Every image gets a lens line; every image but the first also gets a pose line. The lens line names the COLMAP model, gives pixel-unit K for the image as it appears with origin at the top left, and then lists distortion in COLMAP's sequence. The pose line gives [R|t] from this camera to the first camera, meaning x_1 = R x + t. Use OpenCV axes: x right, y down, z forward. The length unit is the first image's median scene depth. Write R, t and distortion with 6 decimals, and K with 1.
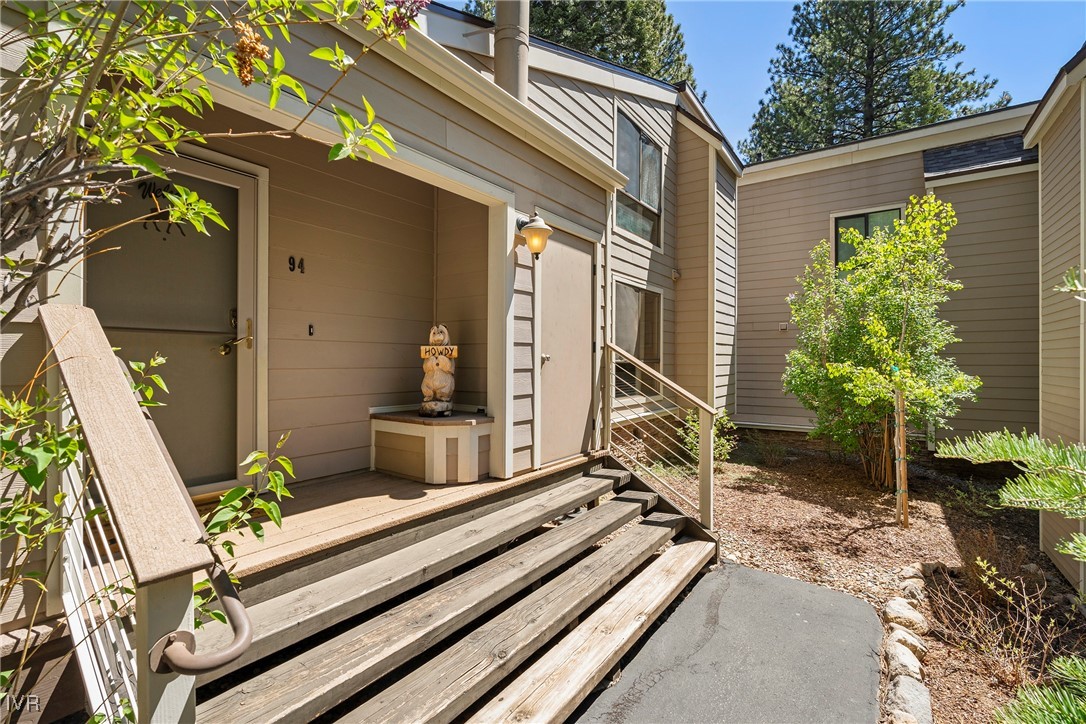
lens RADIAL K [[493.4, 0, 543.0], [0, 493.4, 362.0], [0, 0, 1]] dist [-0.016149, 0.000223]
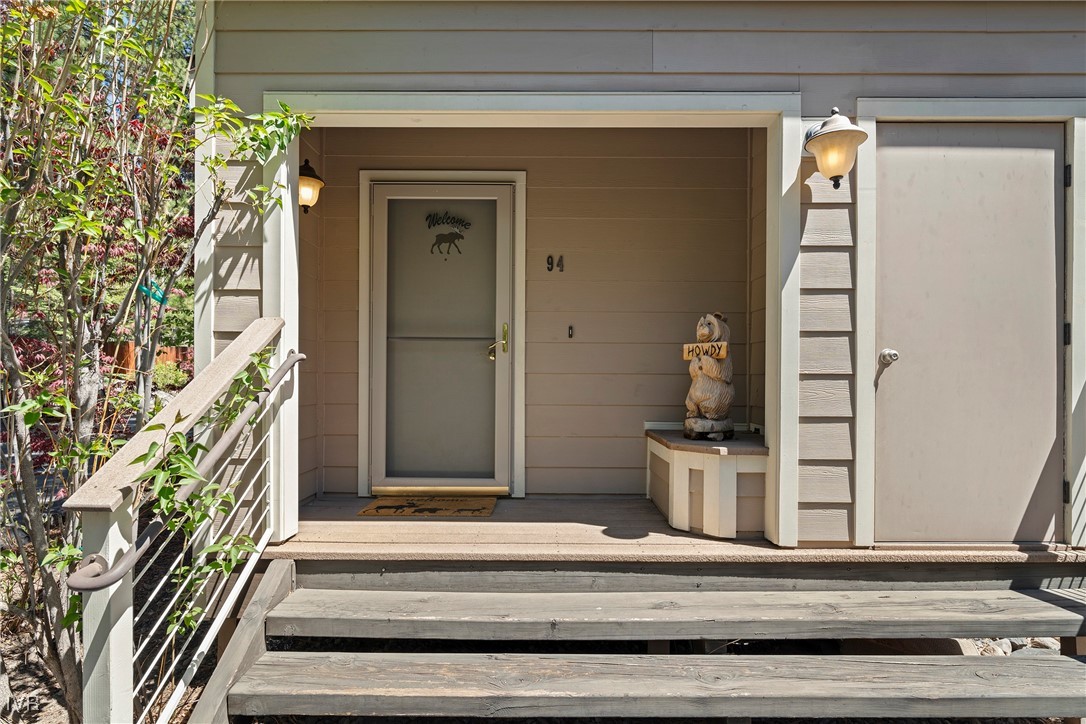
lens RADIAL K [[559.7, 0, 542.9], [0, 559.7, 377.0], [0, 0, 1]] dist [-0.009424, 0.001294]
pose [[0.568409, -0.000427, -0.822746, 0.339781], [-0.005882, 0.999972, -0.004582, 0.023623], [0.822725, 0.007444, 0.568390, 0.336199]]
